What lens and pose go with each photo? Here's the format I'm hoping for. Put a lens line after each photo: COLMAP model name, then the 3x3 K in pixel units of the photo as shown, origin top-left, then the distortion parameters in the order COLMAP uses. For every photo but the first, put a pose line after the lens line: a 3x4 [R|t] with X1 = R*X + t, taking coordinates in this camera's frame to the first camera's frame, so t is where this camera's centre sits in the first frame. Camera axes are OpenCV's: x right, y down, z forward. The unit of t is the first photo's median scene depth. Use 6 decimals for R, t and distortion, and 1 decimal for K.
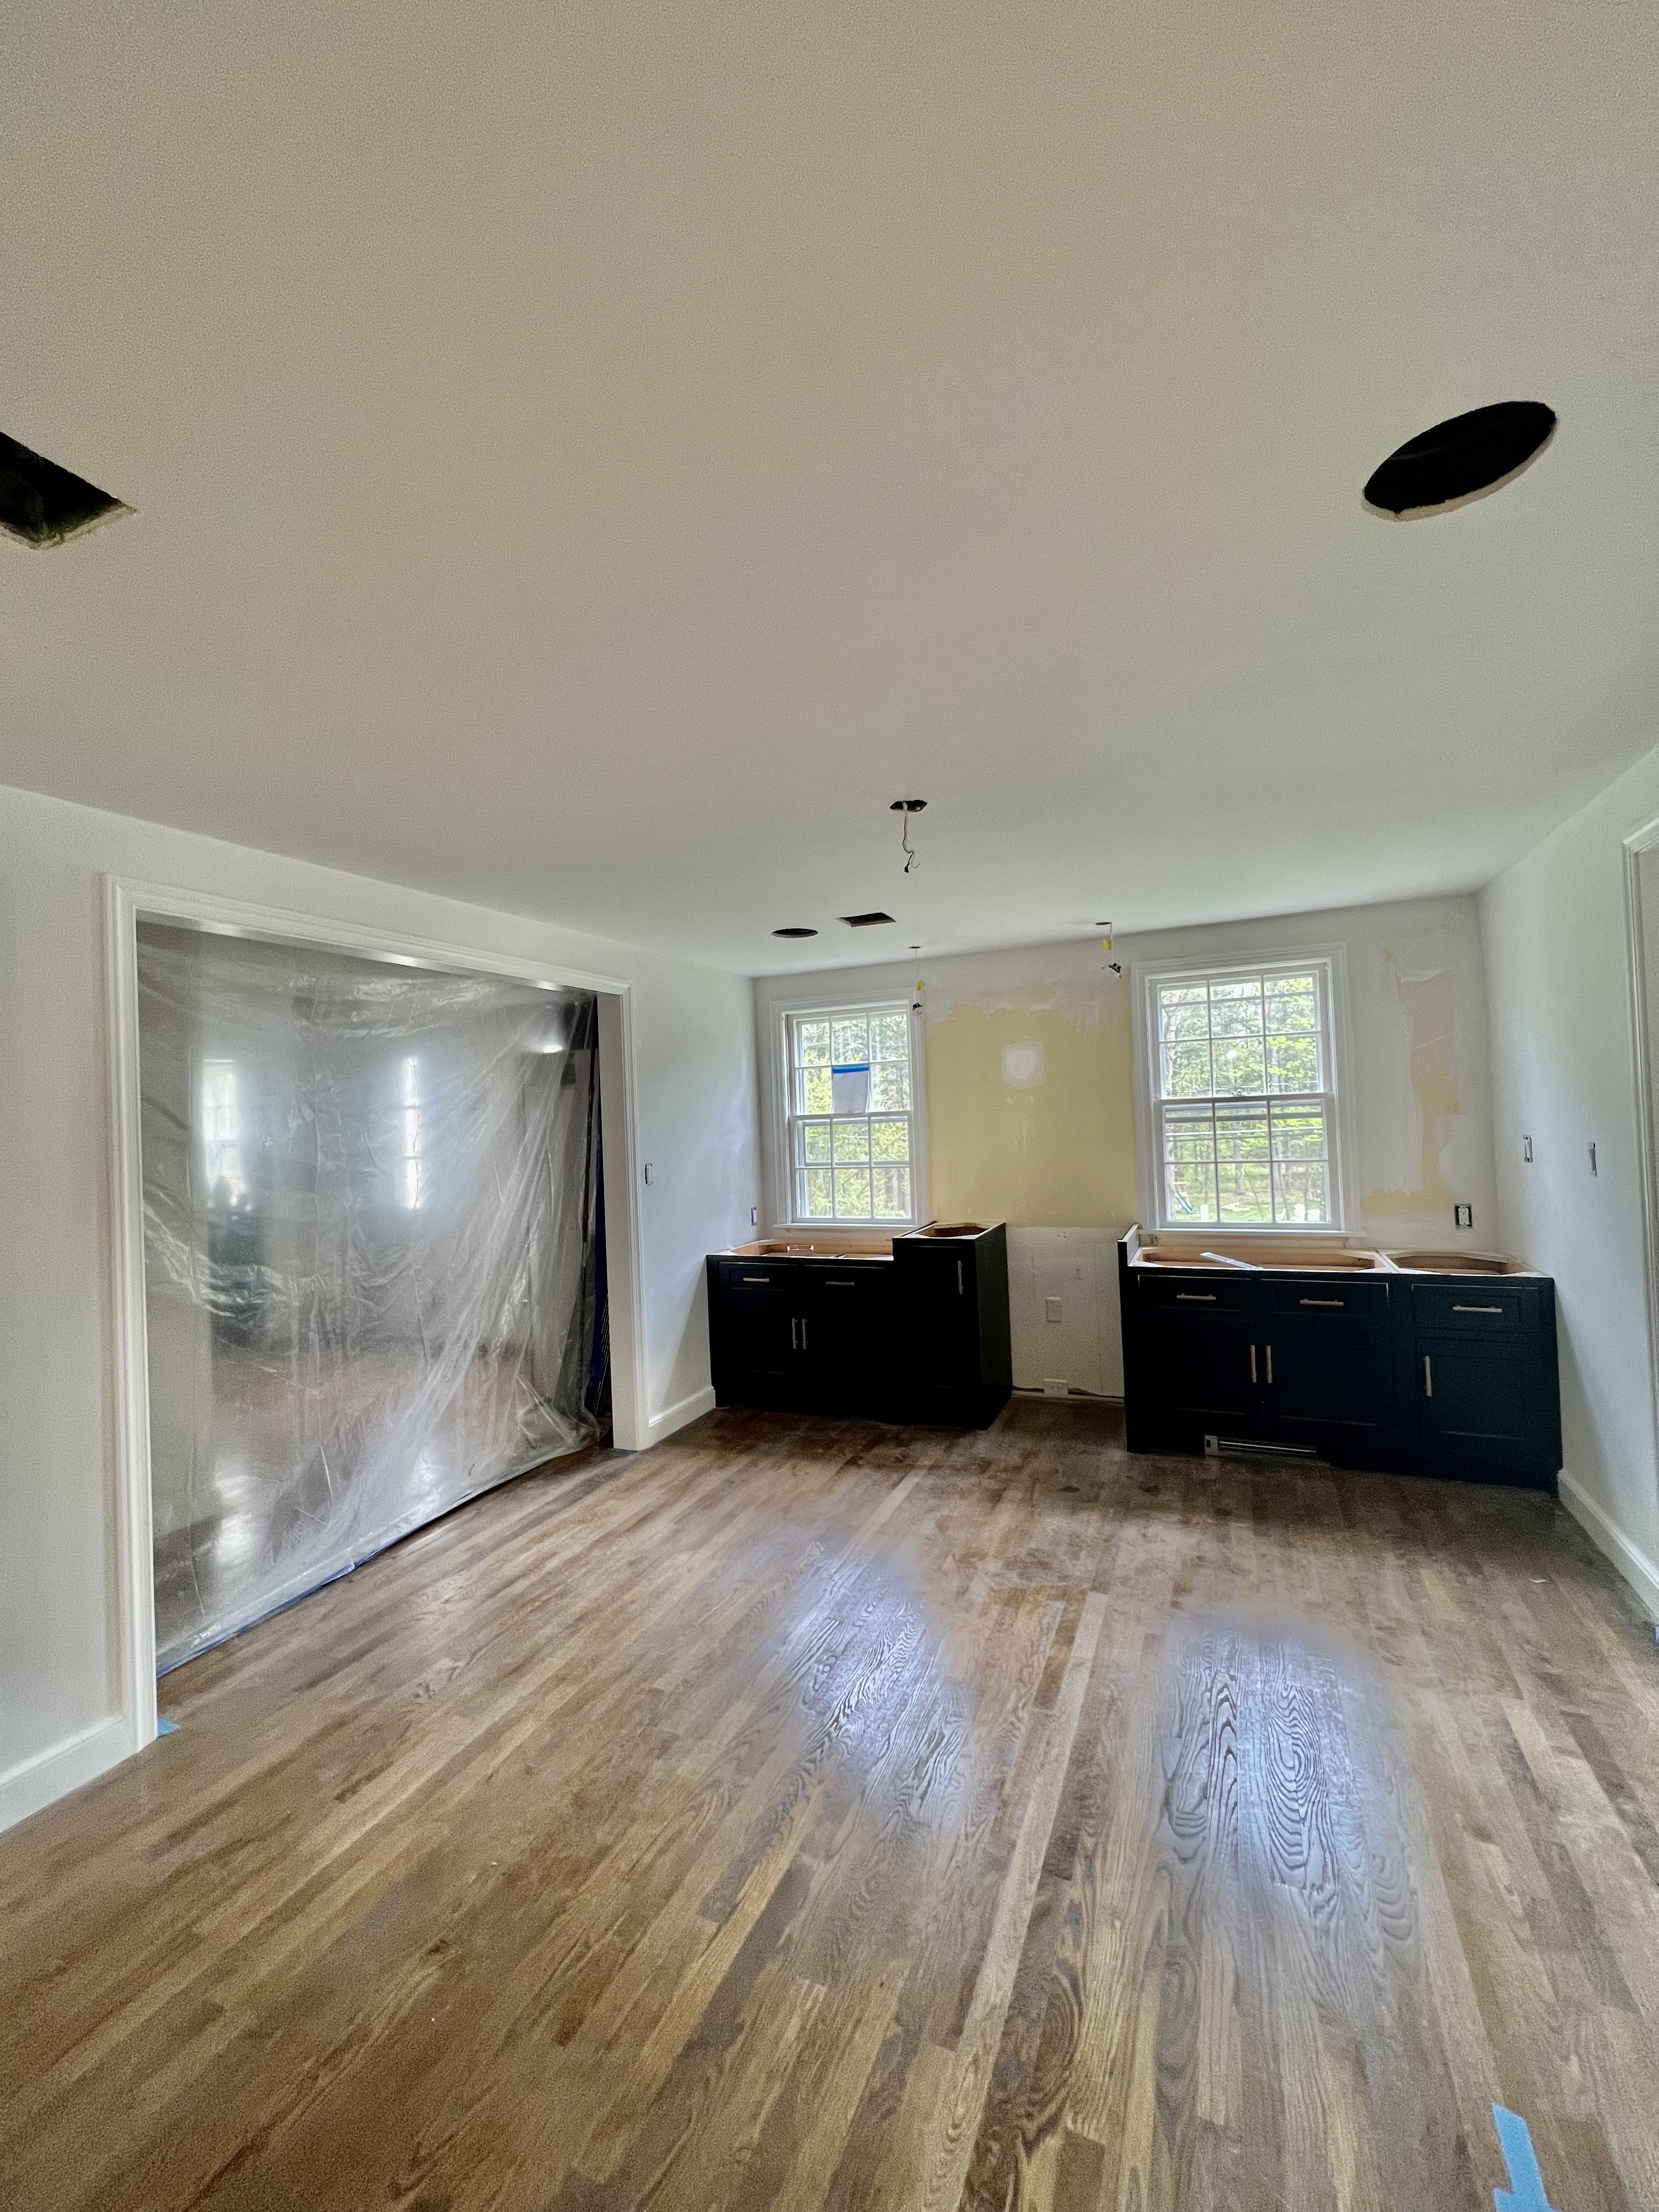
lens RADIAL K [[889.0, 0, 829.0], [0, 889.0, 1098.7], [0, 0, 1]] dist [0.006174, 0.000353]
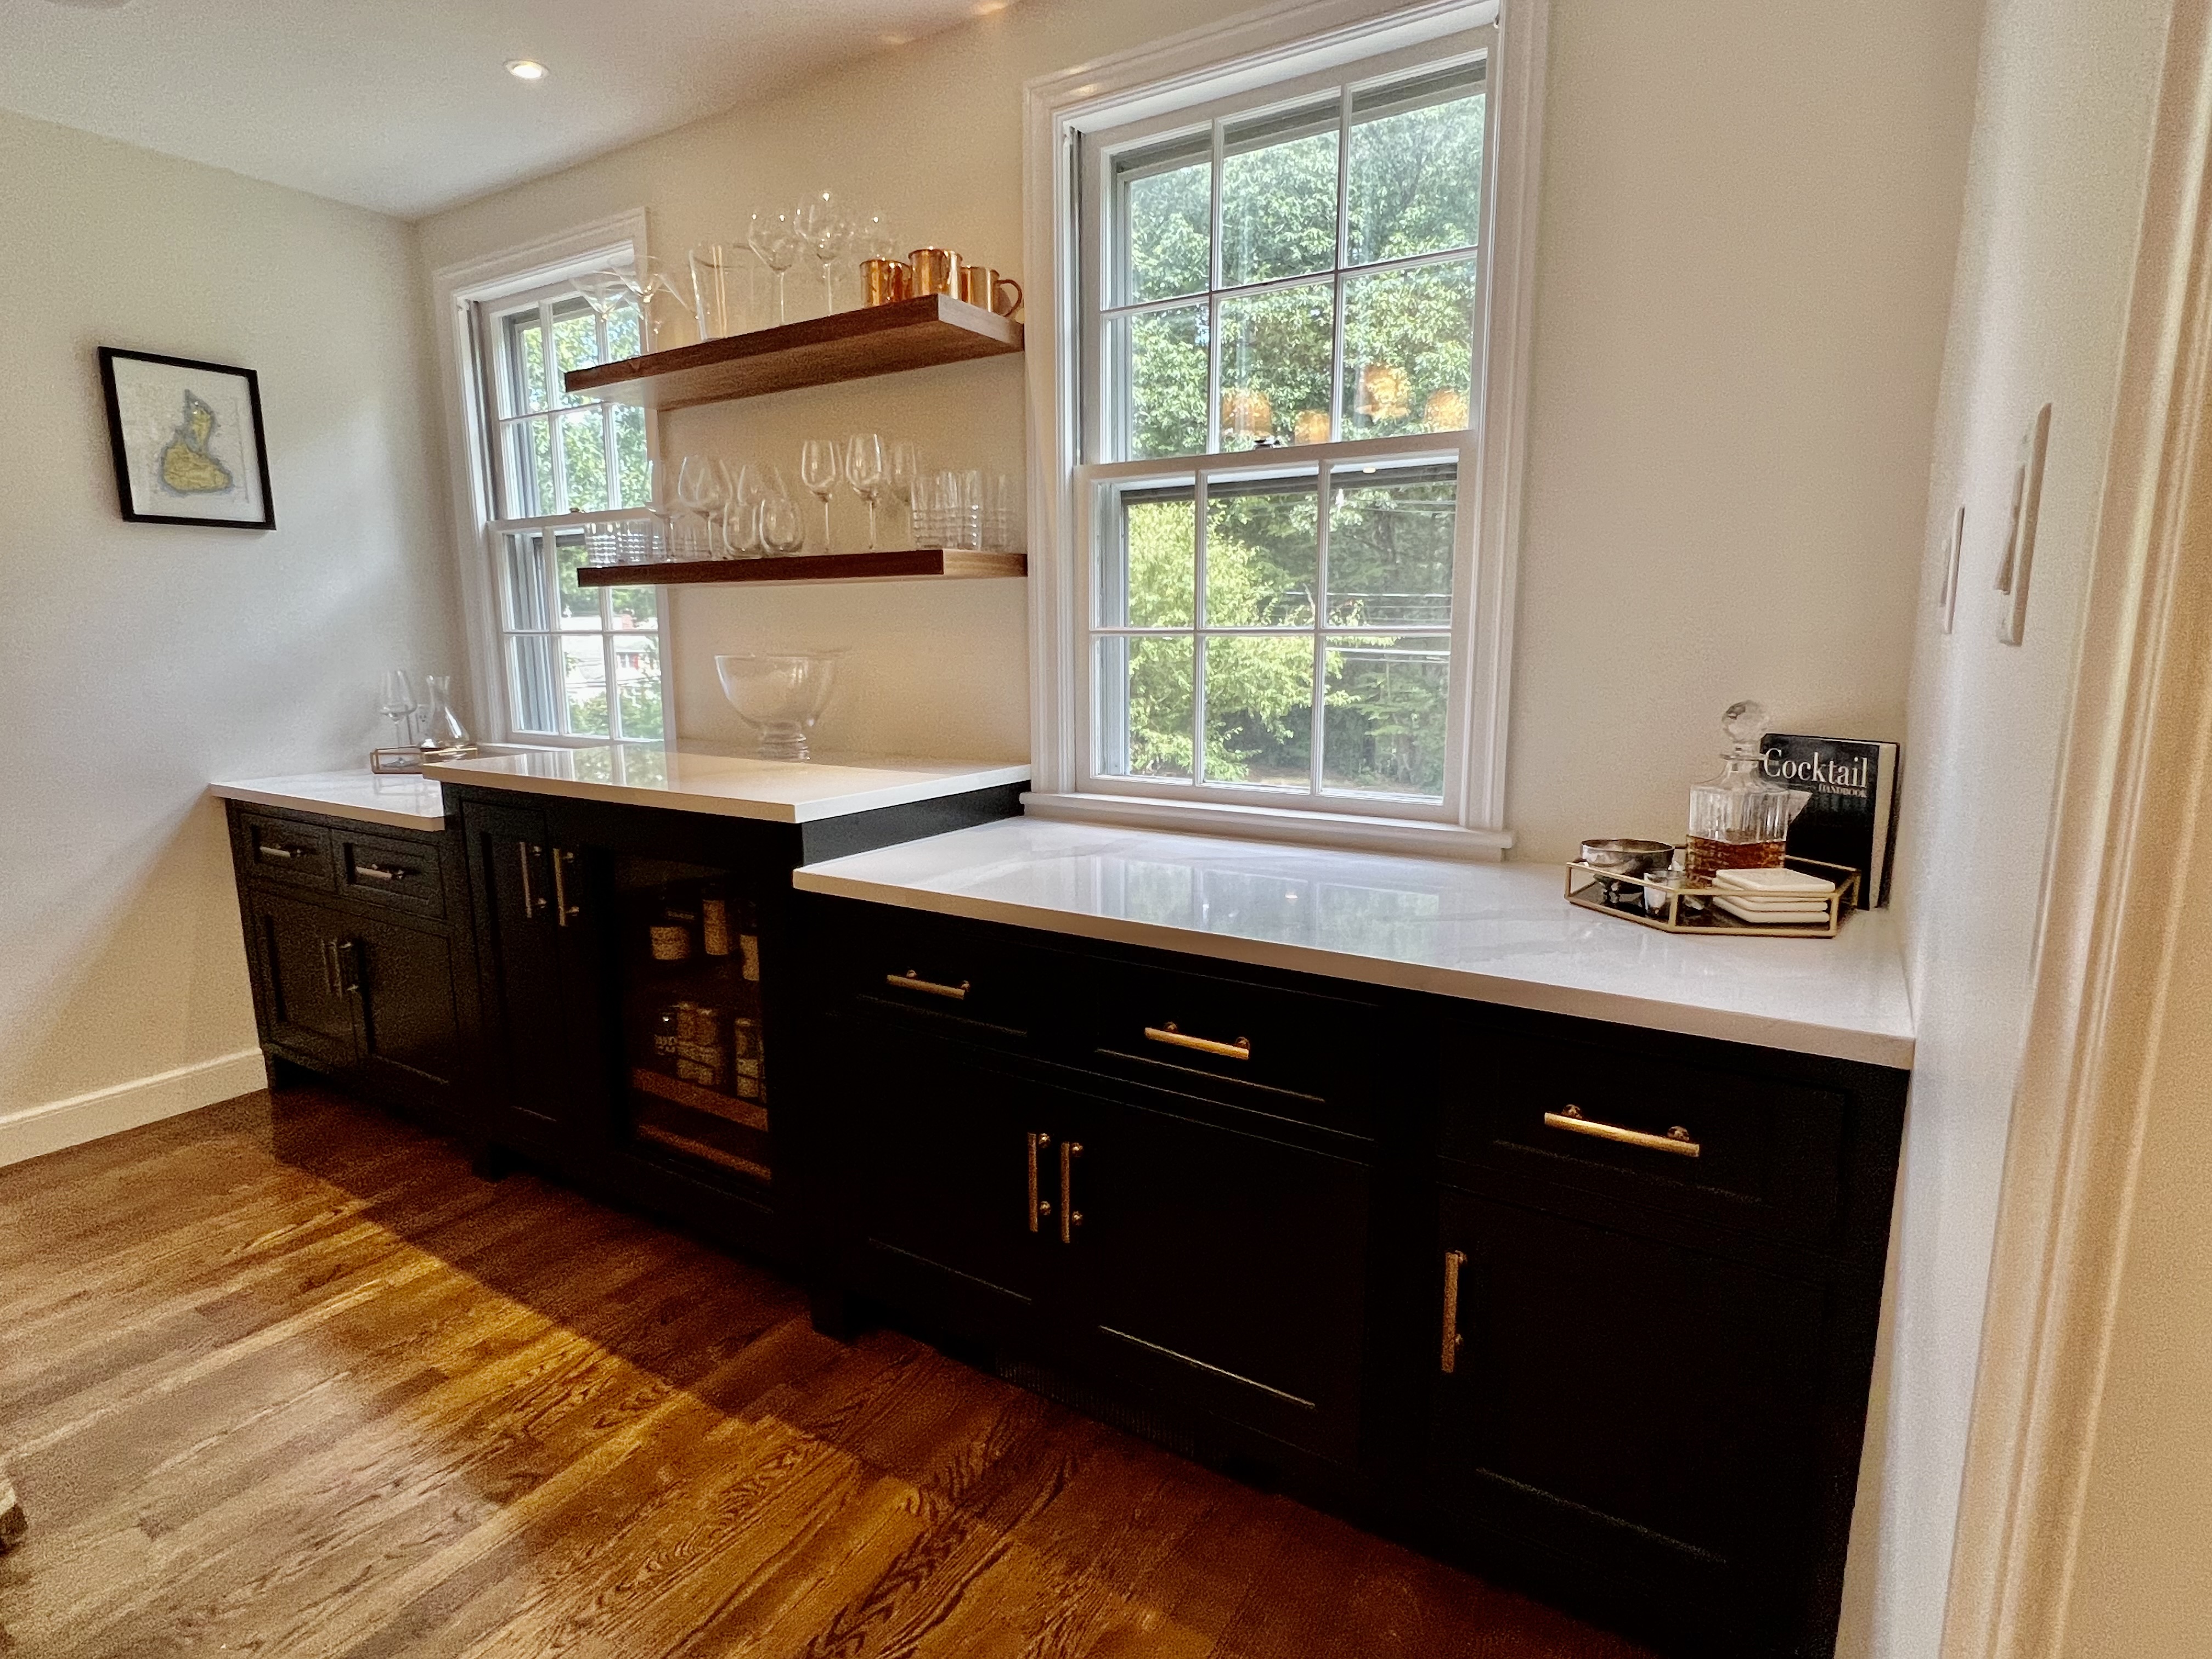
lens RADIAL K [[1168.1, 0, 1090.6], [0, 1168.1, 830.3], [0, 0, 1]] dist [-0.005648, 0.001366]
pose [[0.987898, 0.060476, -0.142831, 0.838815], [-0.030983, 0.979239, 0.200326, 0.100502], [0.151981, -0.193476, 0.969262, 0.874807]]
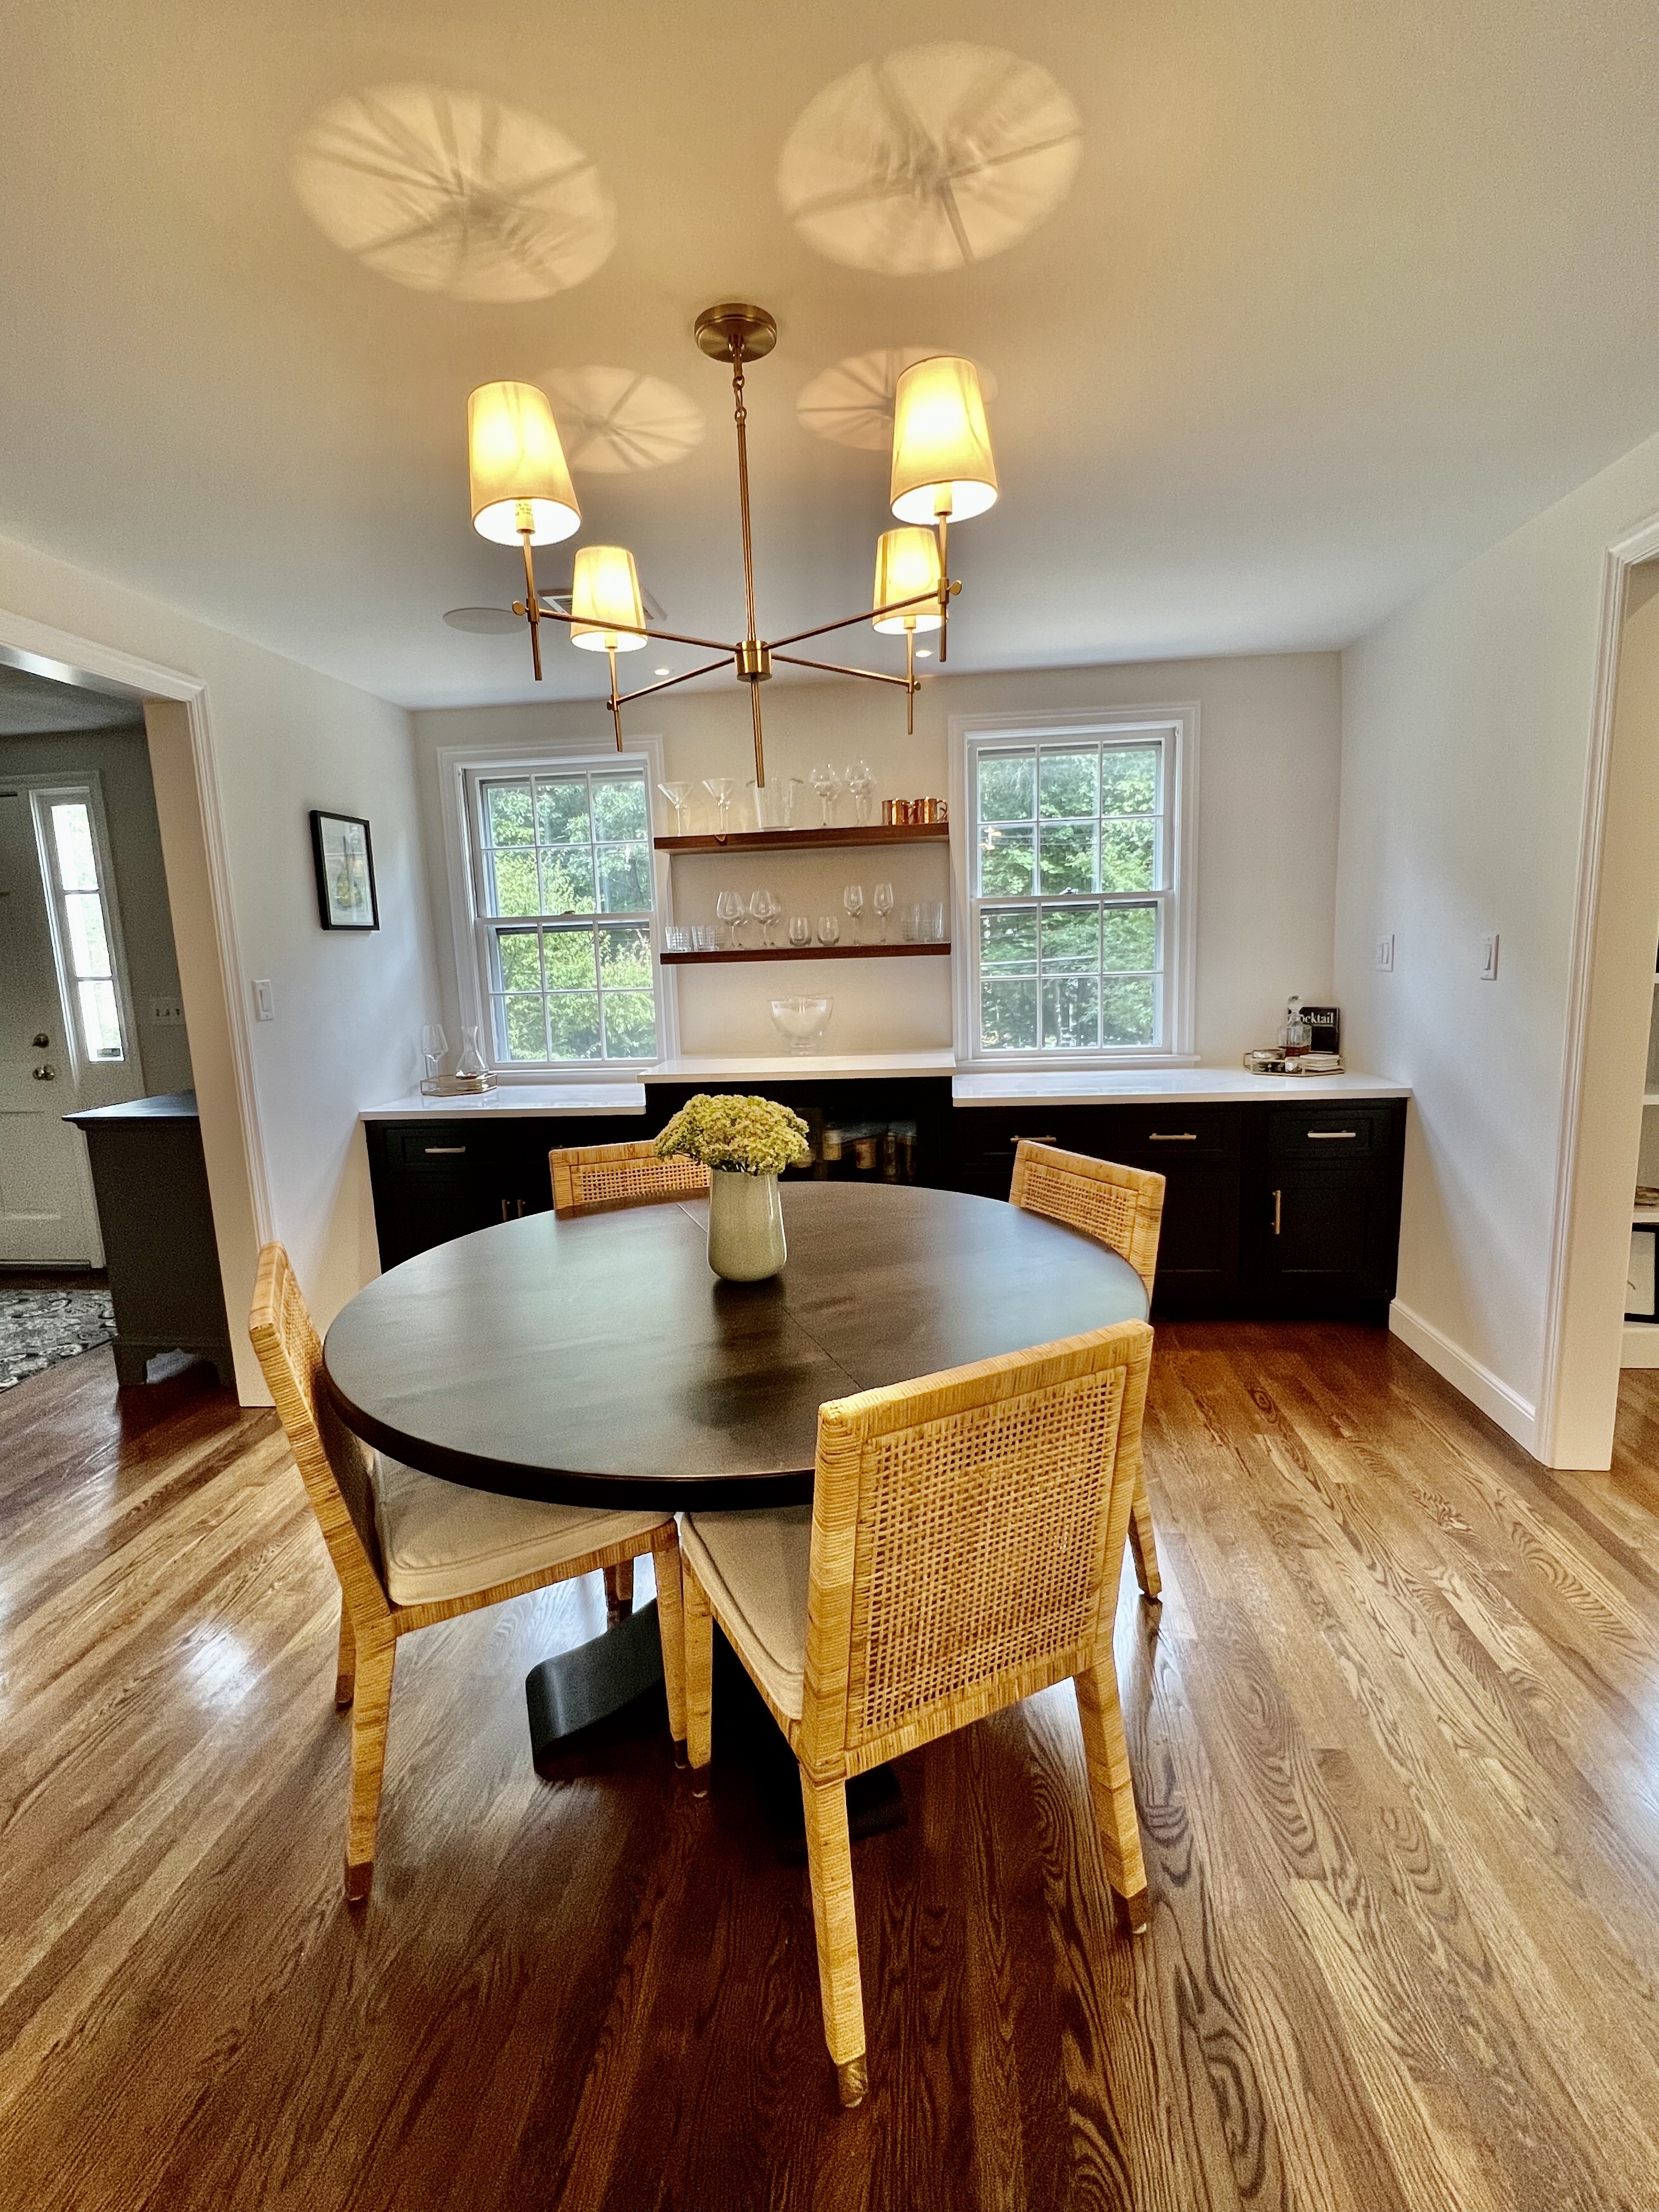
lens RADIAL K [[1019.2, 0, 826.2], [0, 1019.2, 1105.8], [0, 0, 1]] dist [-0.002586, 0.001110]
pose [[0.949531, -0.044912, 0.310440, -0.084352], [-0.008706, 0.985542, 0.169209, 0.056315], [-0.313551, -0.163372, 0.935412, 0.296319]]
